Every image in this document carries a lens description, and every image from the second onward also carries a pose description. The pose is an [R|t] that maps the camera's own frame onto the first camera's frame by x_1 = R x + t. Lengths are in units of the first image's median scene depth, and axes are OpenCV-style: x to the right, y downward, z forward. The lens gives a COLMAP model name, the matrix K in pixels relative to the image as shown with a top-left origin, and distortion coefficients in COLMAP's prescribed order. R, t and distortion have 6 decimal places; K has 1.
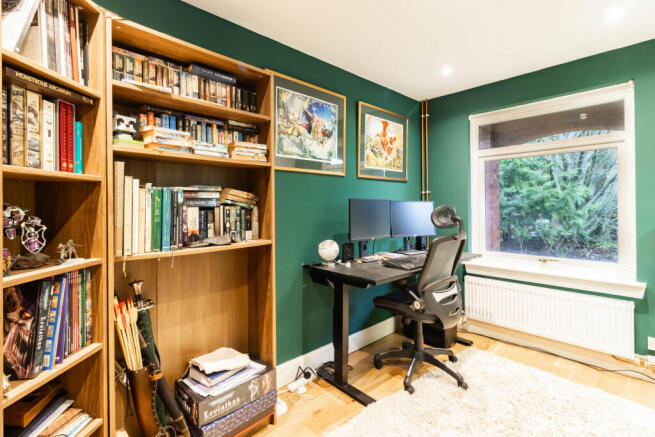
lens RADIAL K [[311.2, 0, 324.7], [0, 311.2, 208.2], [0, 0, 1]] dist [-0.000554, -0.000008]
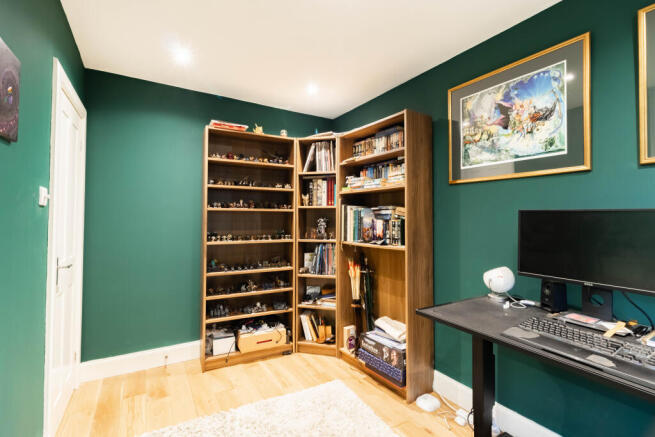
lens RADIAL K [[311.2, 0, 324.7], [0, 311.2, 208.2], [0, 0, 1]] dist [-0.000554, -0.000008]
pose [[-0.219102, -0.018080, -0.975534, 1.137912], [-0.005493, 0.999835, -0.017297, -0.030294], [0.975687, 0.001569, -0.219165, 1.002807]]
